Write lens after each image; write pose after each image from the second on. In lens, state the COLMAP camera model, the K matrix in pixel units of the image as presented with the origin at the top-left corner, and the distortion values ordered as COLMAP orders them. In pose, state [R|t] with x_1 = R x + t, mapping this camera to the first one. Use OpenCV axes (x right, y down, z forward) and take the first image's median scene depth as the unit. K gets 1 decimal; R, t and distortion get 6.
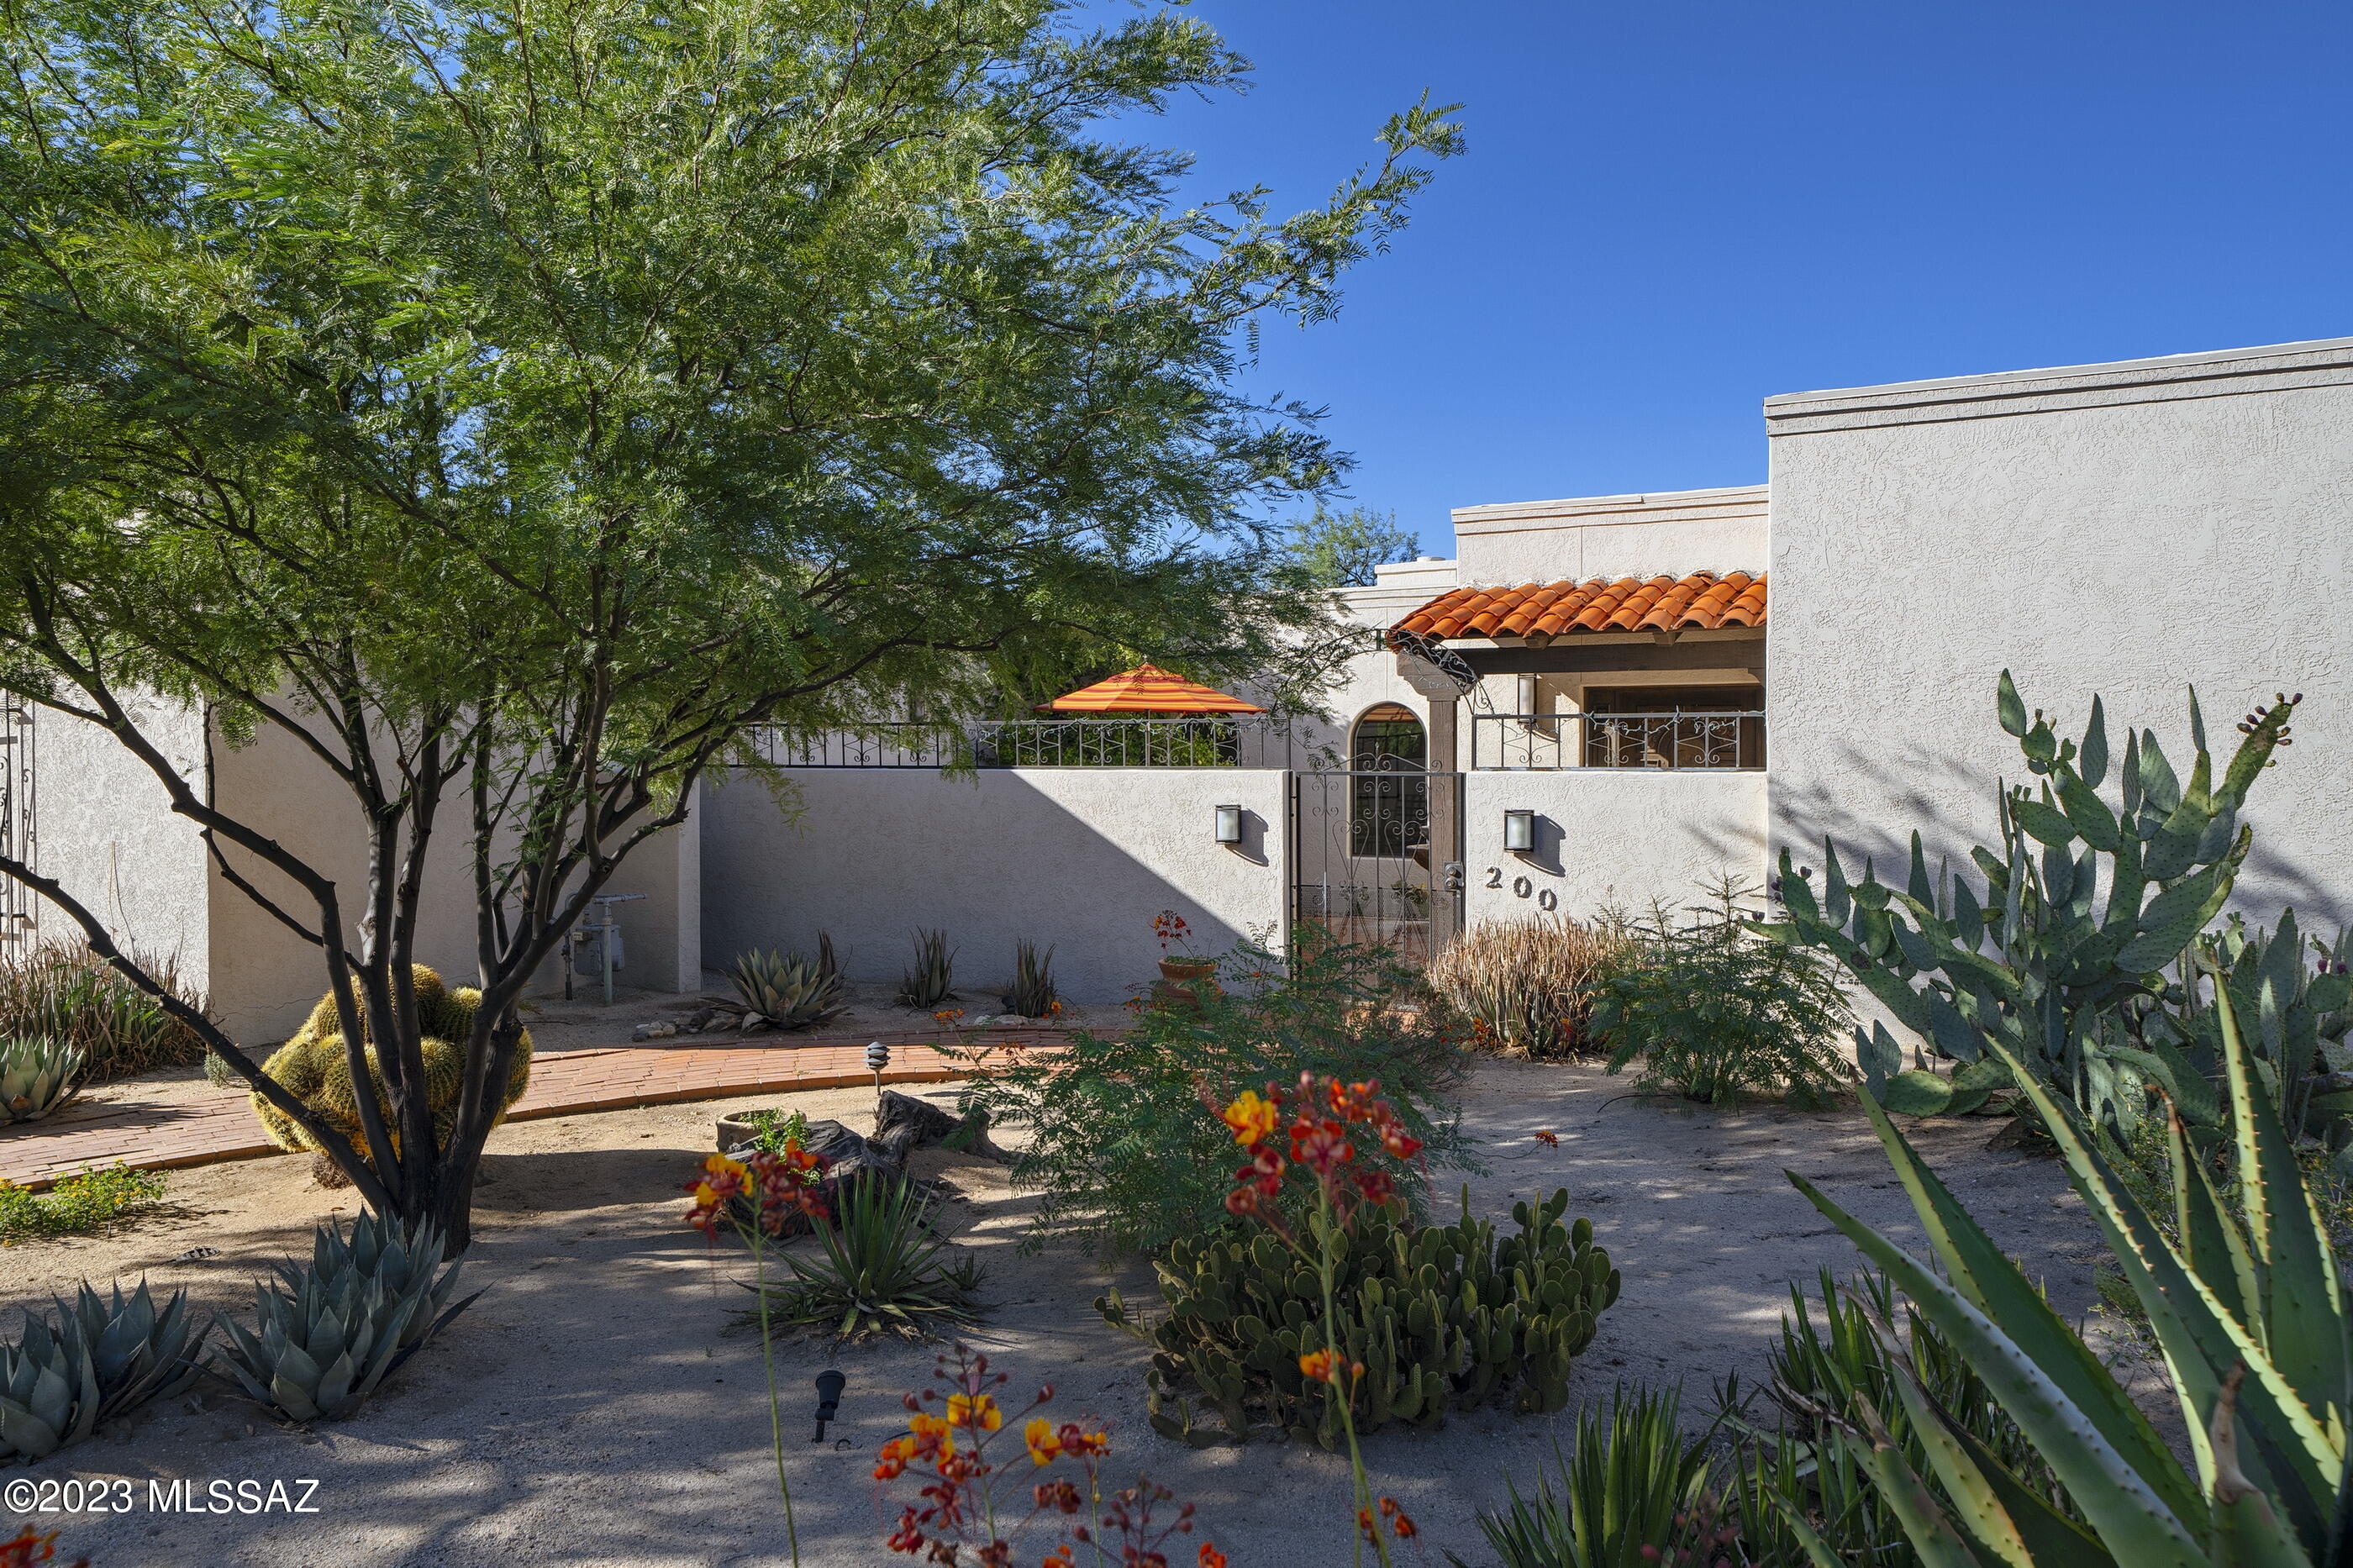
lens RADIAL K [[1638.1, 0, 1181.9], [0, 1638.1, 766.5], [0, 0, 1]] dist [0.001677, 0.005155]
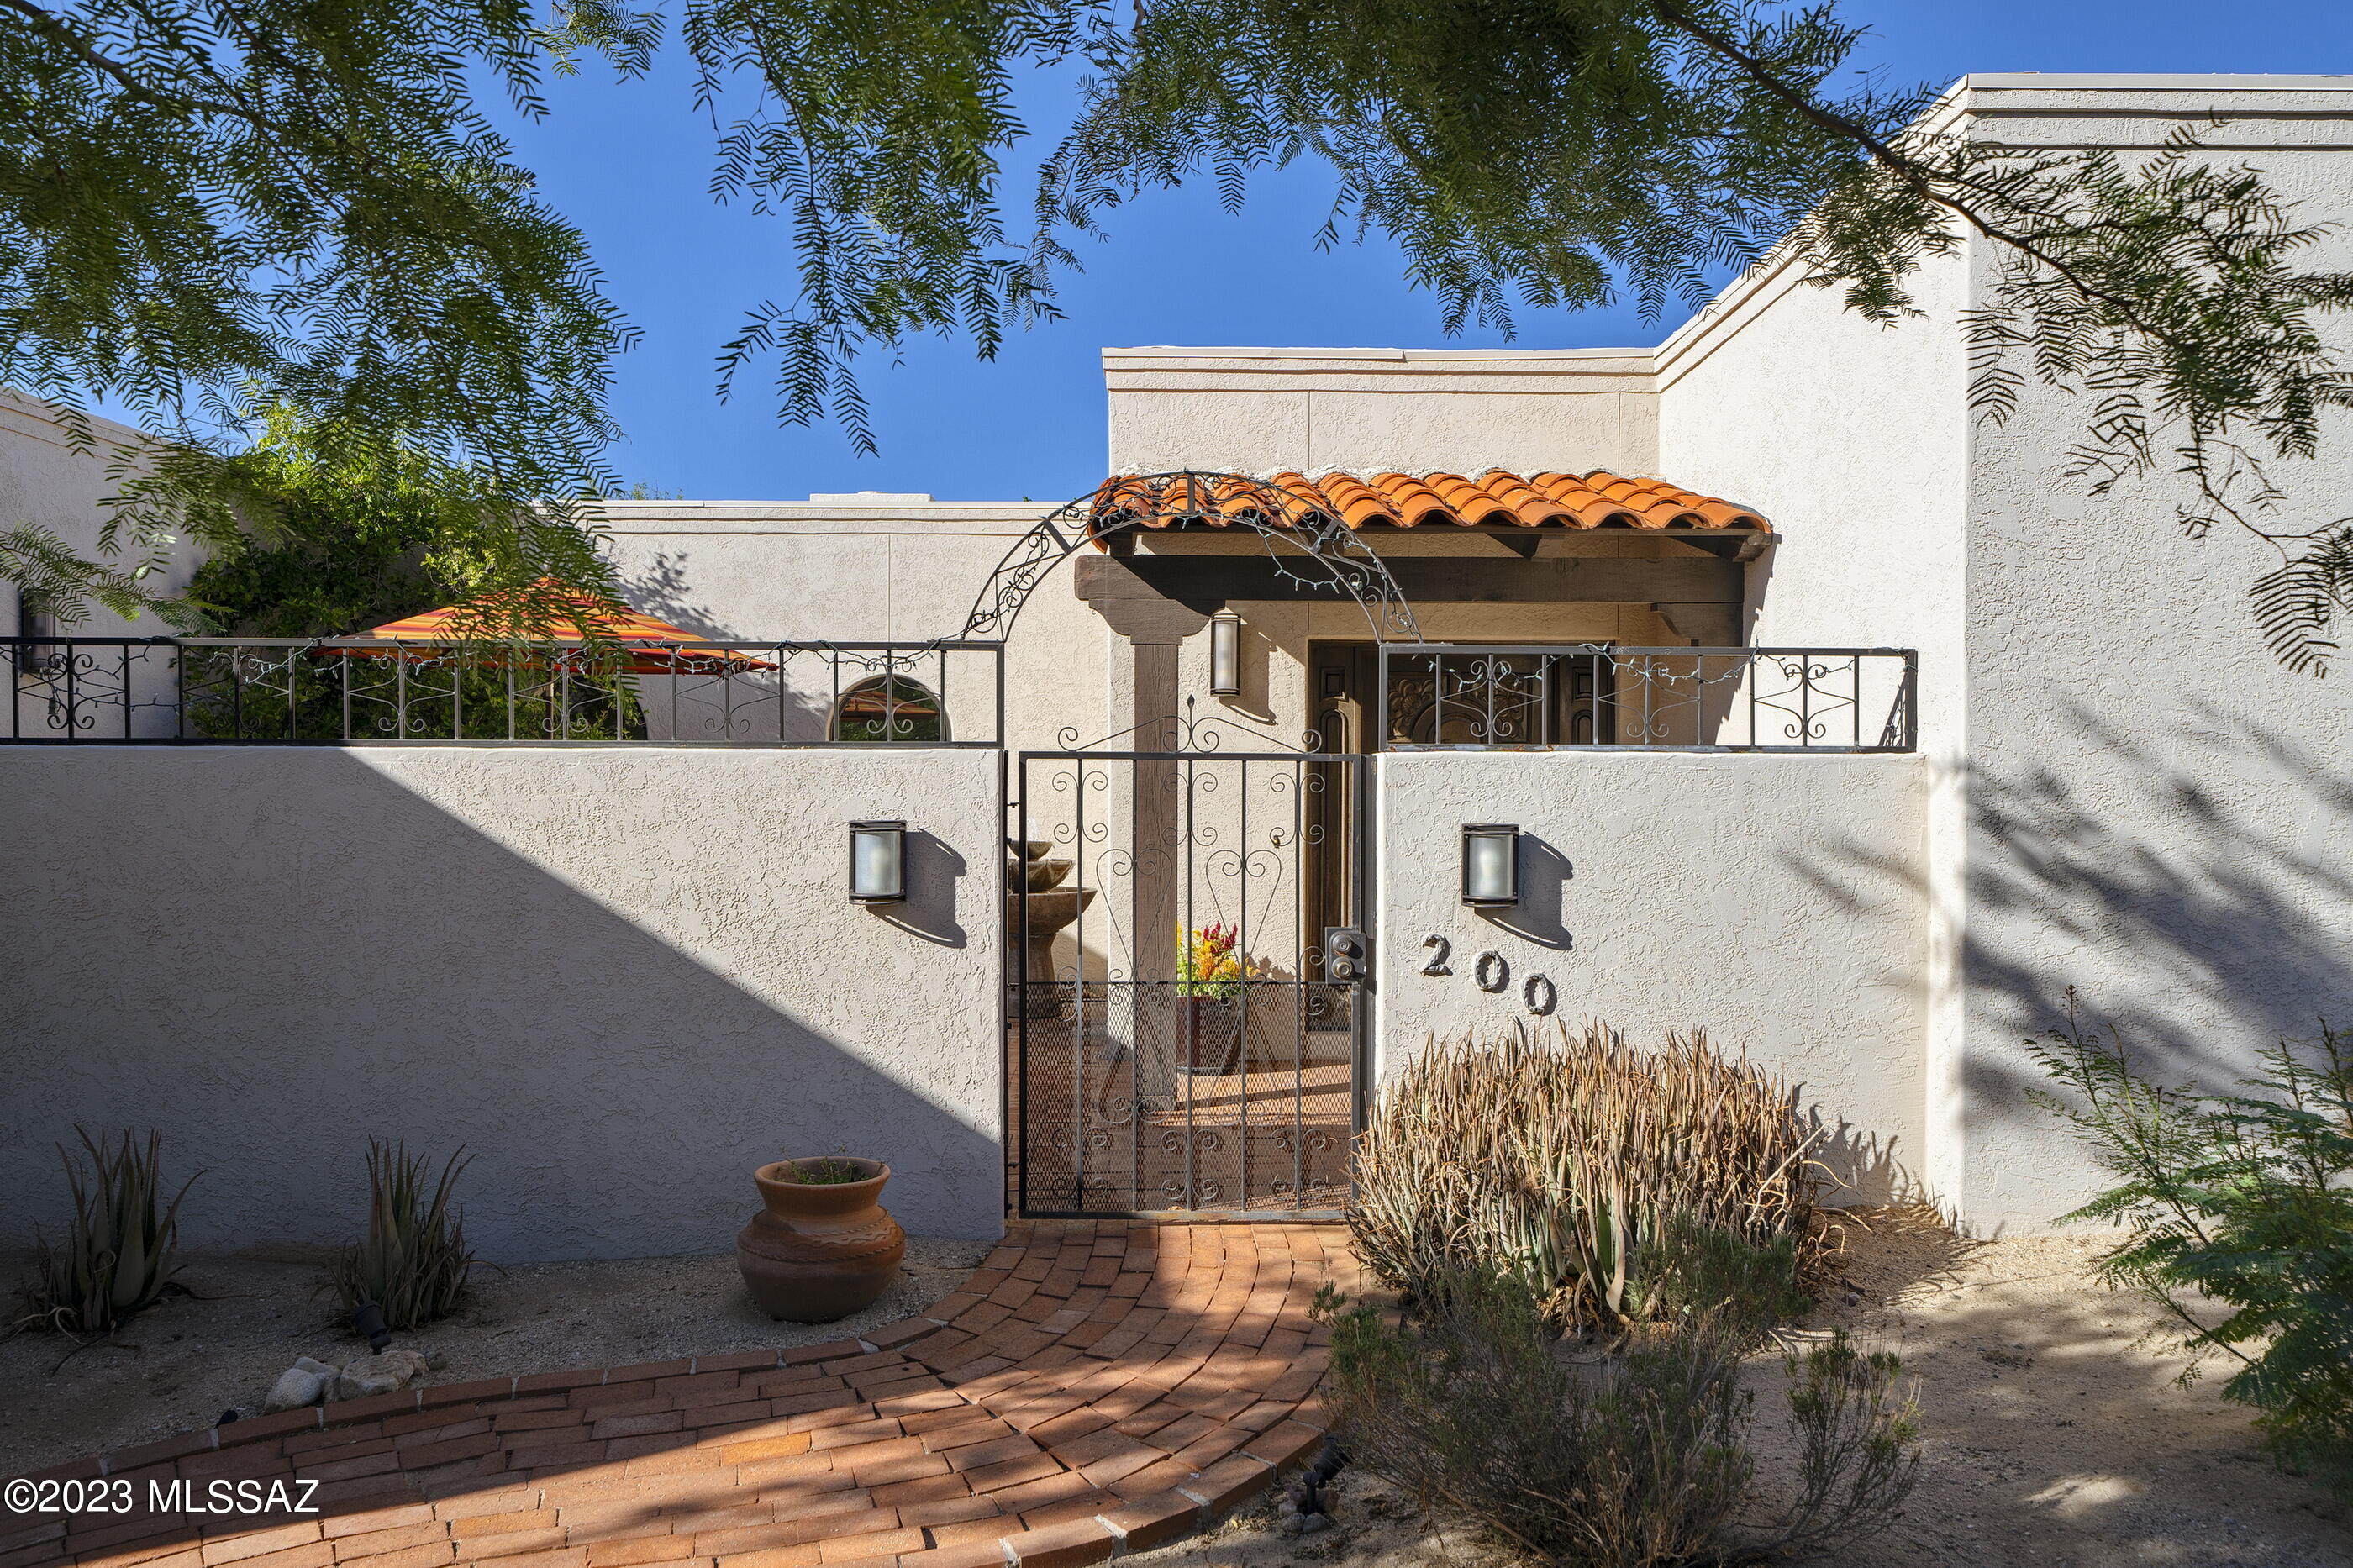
lens RADIAL K [[1638.1, 0, 1174.9], [0, 1638.1, 778.0], [0, 0, 1]] dist [0.001677, 0.005155]
pose [[0.886056, 0.009813, 0.463474, -0.138510], [0.000032, 0.999775, -0.021230, 0.025249], [-0.463578, 0.018825, 0.885856, 0.645237]]
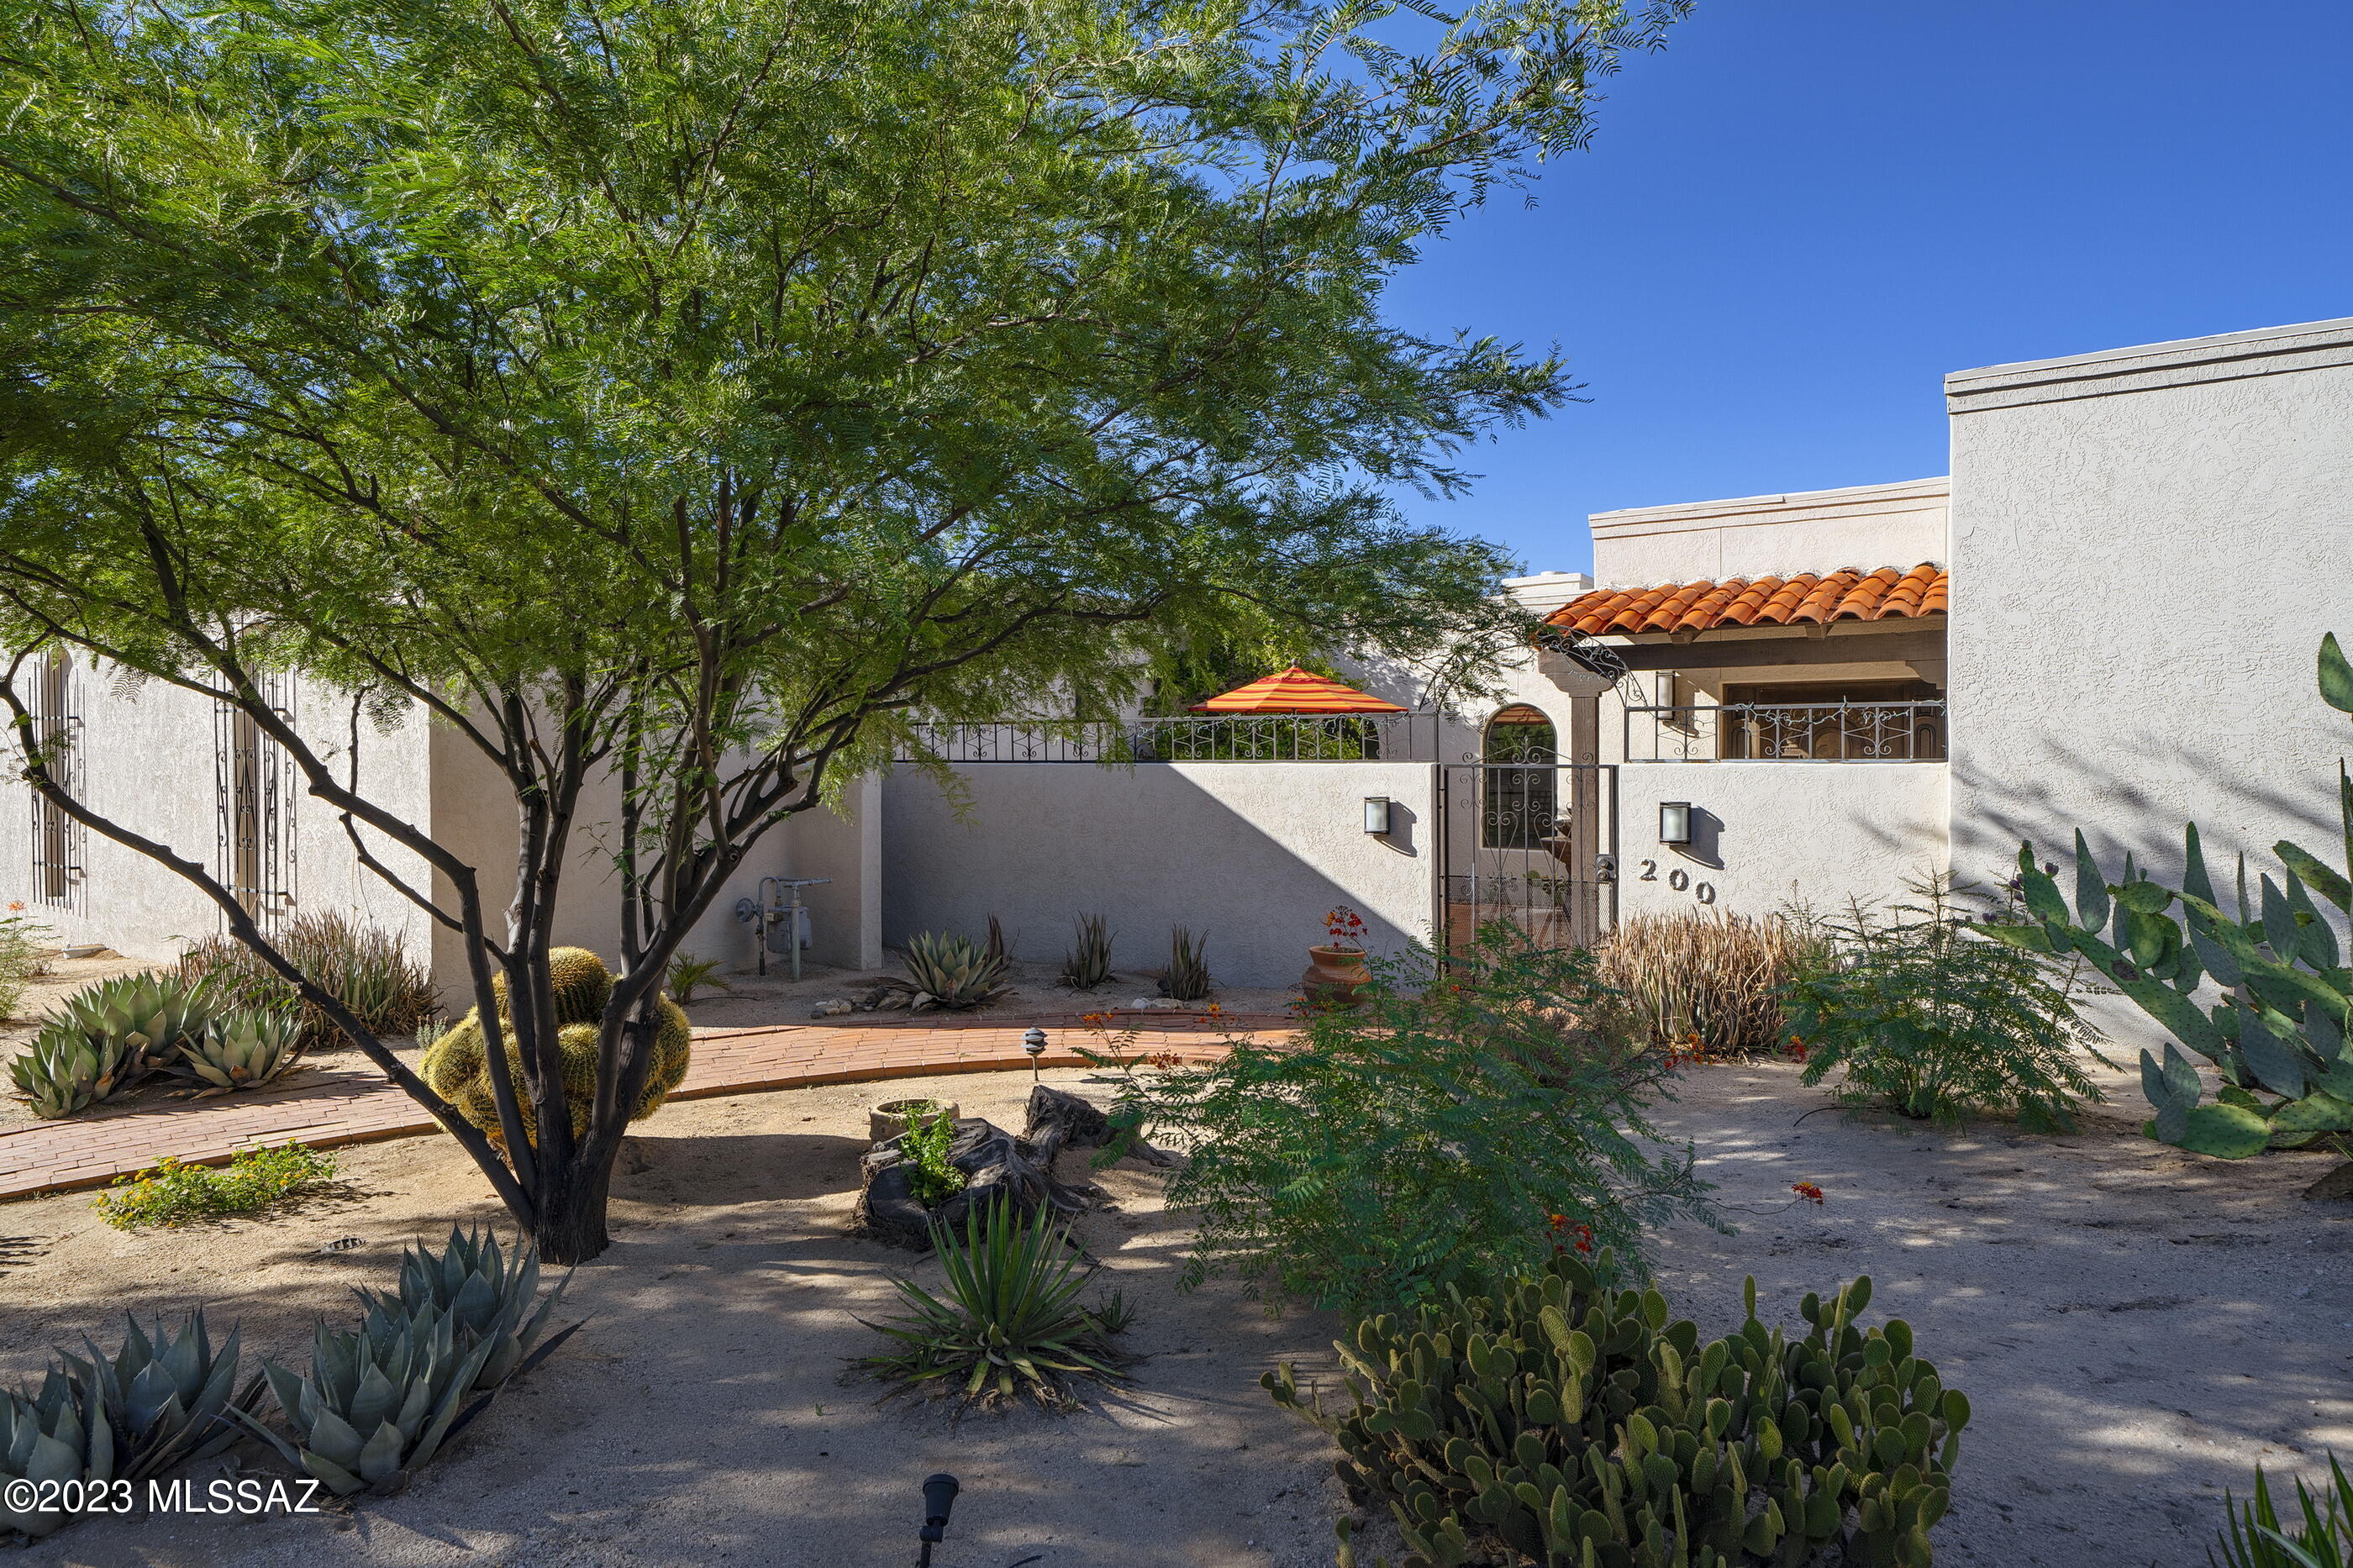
lens RADIAL K [[1329.4, 0, 1191.8], [0, 1329.4, 766.0], [0, 0, 1]] dist [0.005387, 0.001293]
pose [[0.996163, 0.000846, -0.087509, -0.017405], [-0.001311, 0.999985, -0.005250, 0.010280], [0.087503, 0.005344, 0.996150, 0.188181]]
